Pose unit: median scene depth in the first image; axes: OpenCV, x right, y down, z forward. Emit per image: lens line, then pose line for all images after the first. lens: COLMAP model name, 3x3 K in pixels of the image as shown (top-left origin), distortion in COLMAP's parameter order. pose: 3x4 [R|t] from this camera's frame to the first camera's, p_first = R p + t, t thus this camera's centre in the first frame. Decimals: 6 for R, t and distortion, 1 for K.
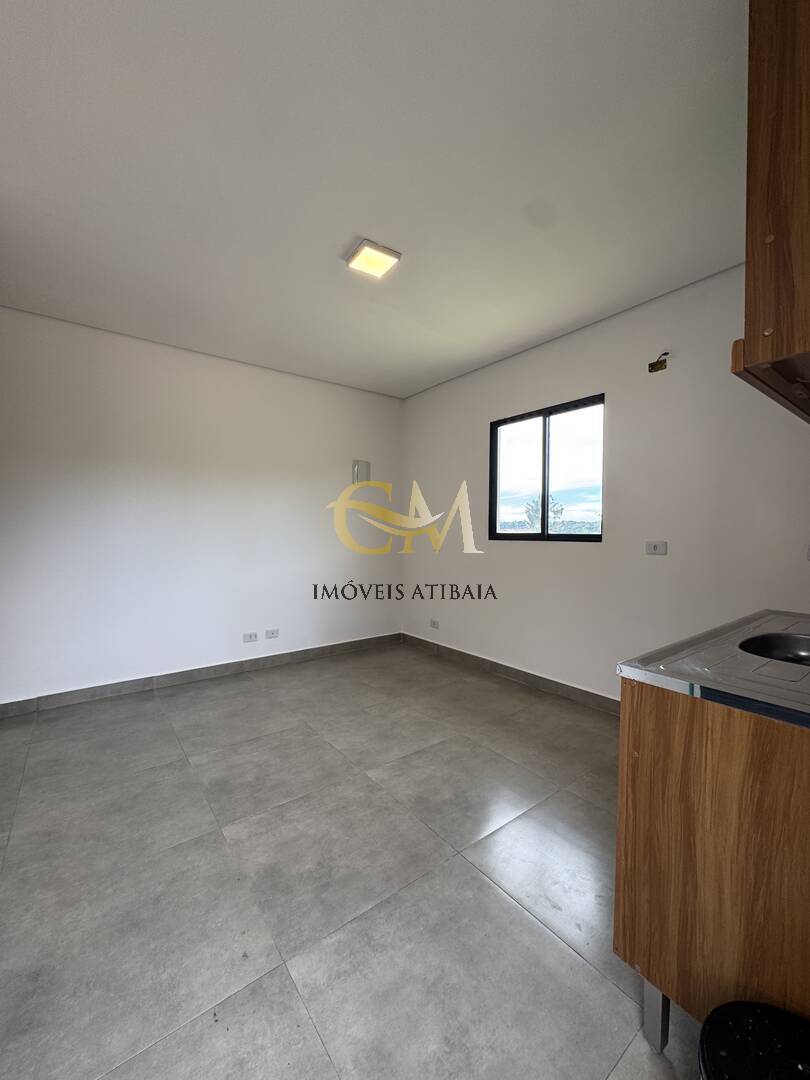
lens RADIAL K [[437.9, 0, 404.4], [0, 437.9, 540.0], [0, 0, 1]] dist [-0.000378, -0.000022]
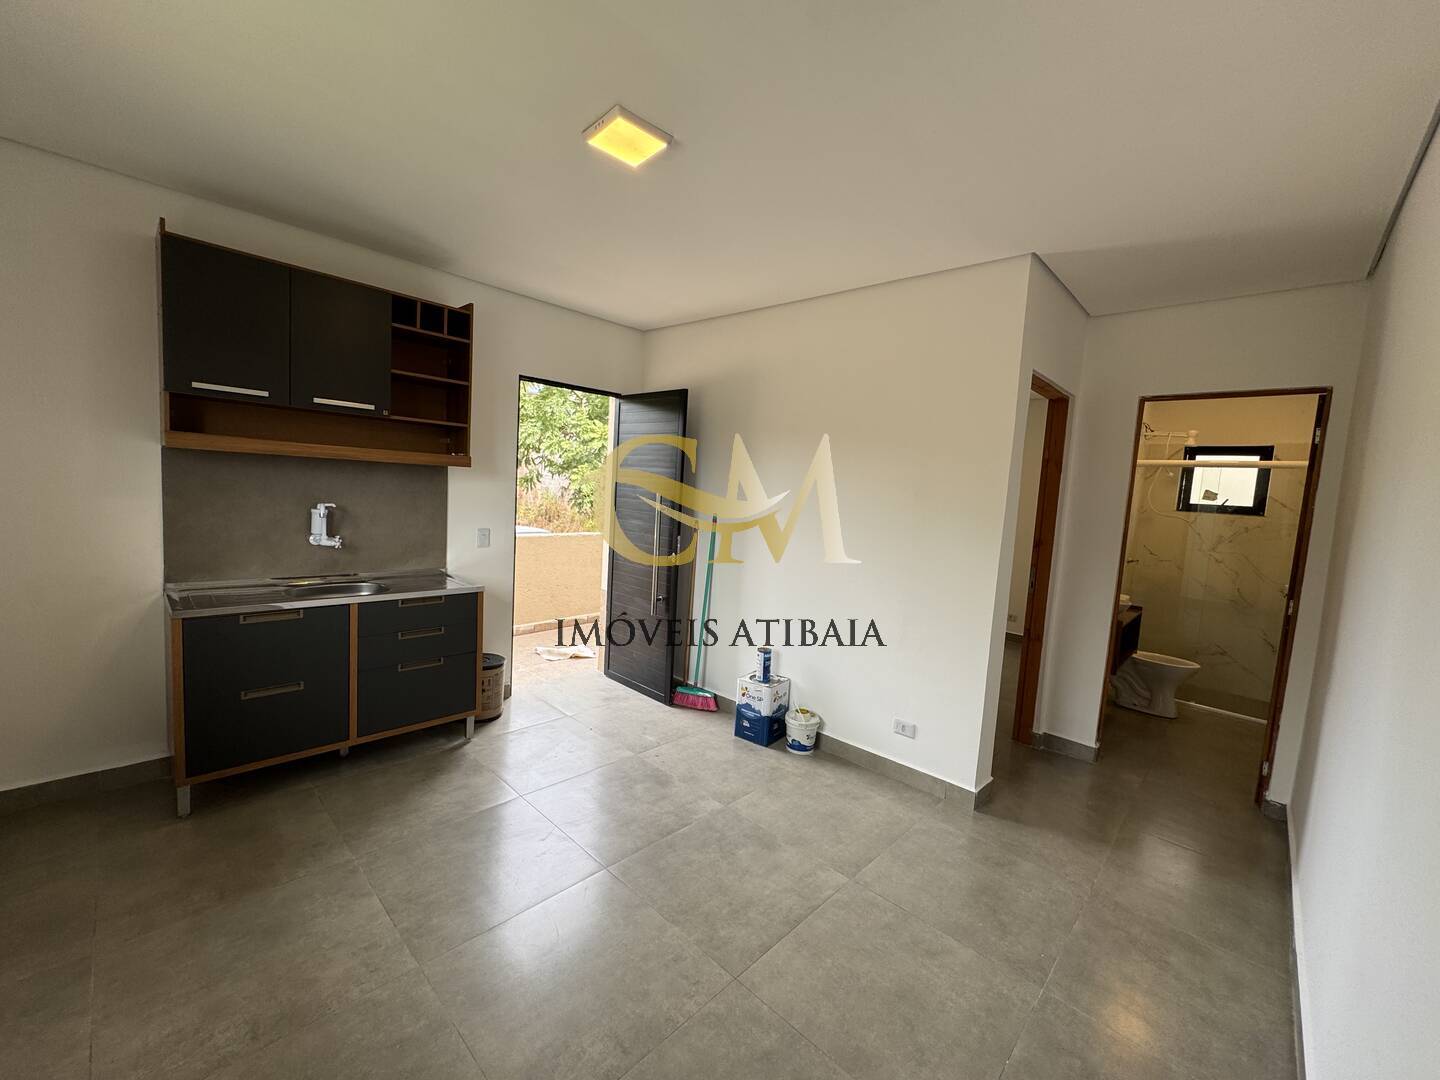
lens RADIAL K [[583.9, 0, 720.8], [0, 583.9, 537.5], [0, 0, 1]] dist [-0.000378, -0.000022]
pose [[-0.984903, -0.049289, -0.165943, -0.078992], [-0.068110, 0.991627, 0.109709, -0.148577], [0.159147, 0.119355, -0.980014, 1.659562]]
